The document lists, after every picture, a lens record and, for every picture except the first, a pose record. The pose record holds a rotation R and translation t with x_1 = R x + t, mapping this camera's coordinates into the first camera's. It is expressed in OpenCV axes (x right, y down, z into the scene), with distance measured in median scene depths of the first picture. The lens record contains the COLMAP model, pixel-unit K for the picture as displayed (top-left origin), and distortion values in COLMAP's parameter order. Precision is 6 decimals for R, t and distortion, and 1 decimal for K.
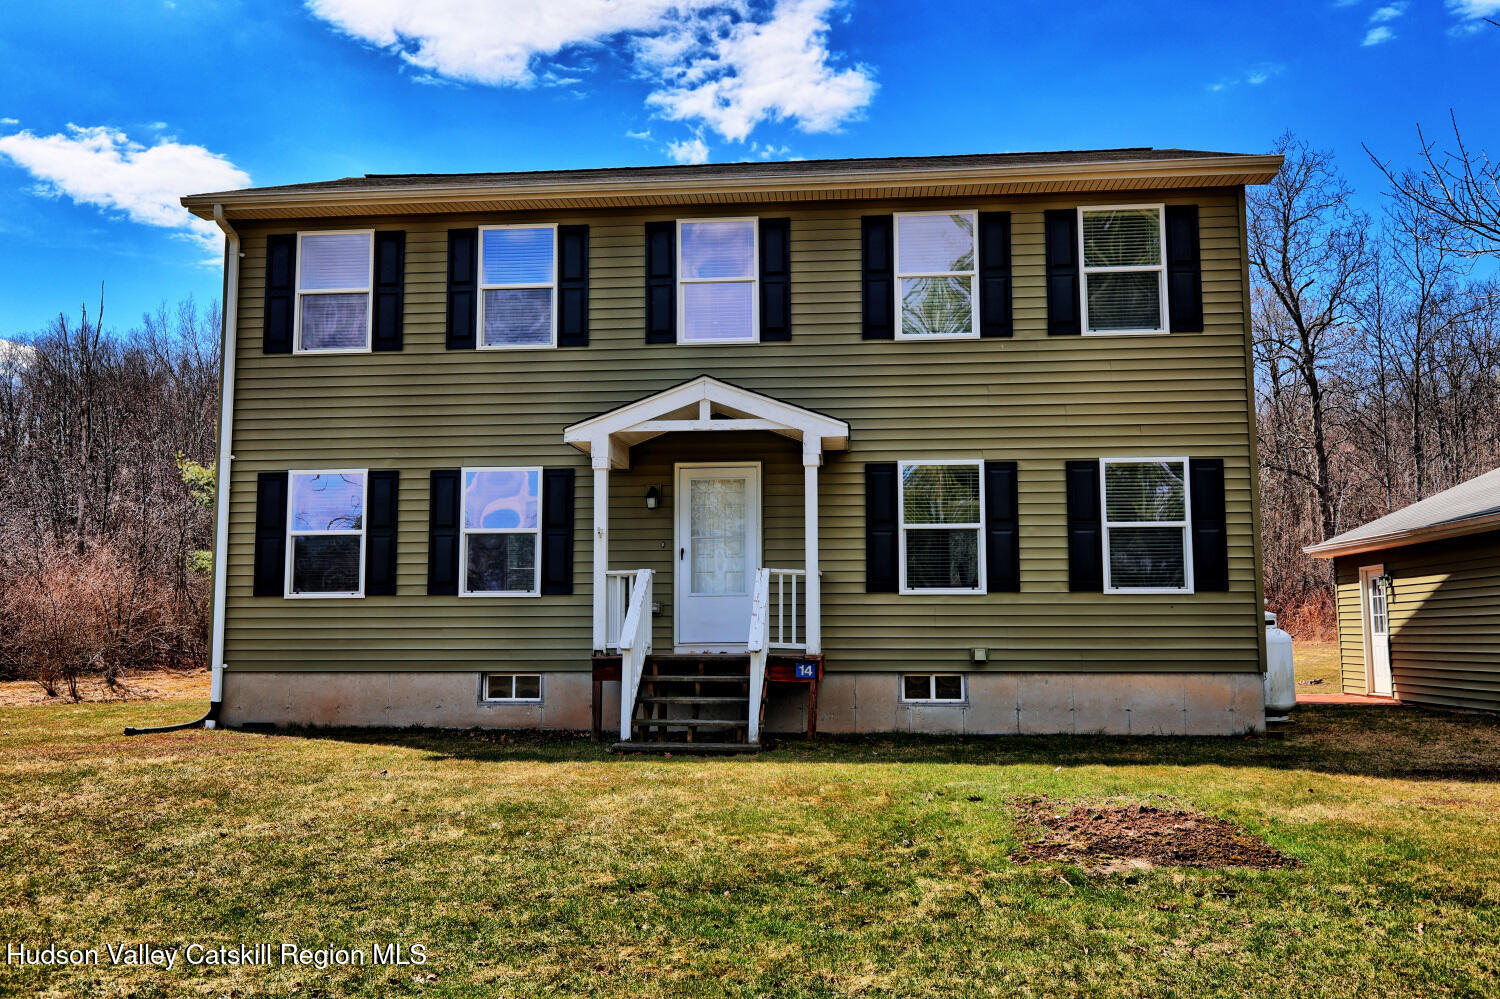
lens RADIAL K [[1254.0, 0, 750.0], [0, 1254.0, 499.5], [0, 0, 1]] dist [0.008697, 0.002408]
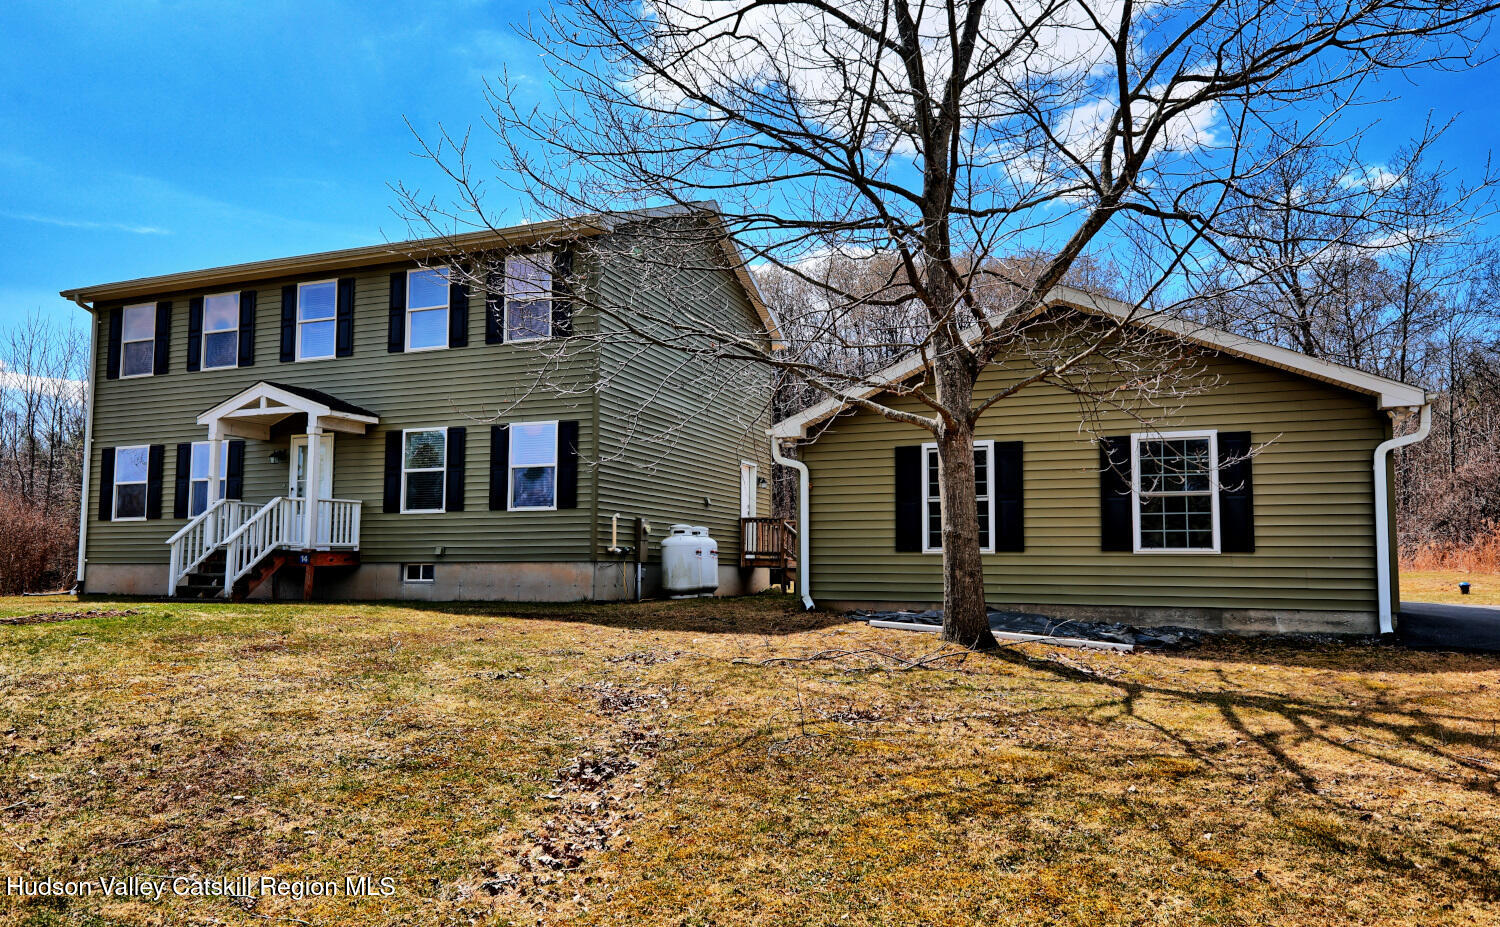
lens RADIAL K [[962.4, 0, 750.0], [0, 962.4, 463.5], [0, 0, 1]] dist [0.000275, -0.000067]
pose [[0.970193, -0.029604, -0.240518, 0.805006], [0.038475, 0.998738, 0.032272, -0.009941], [0.239259, -0.040564, 0.970108, -0.074352]]
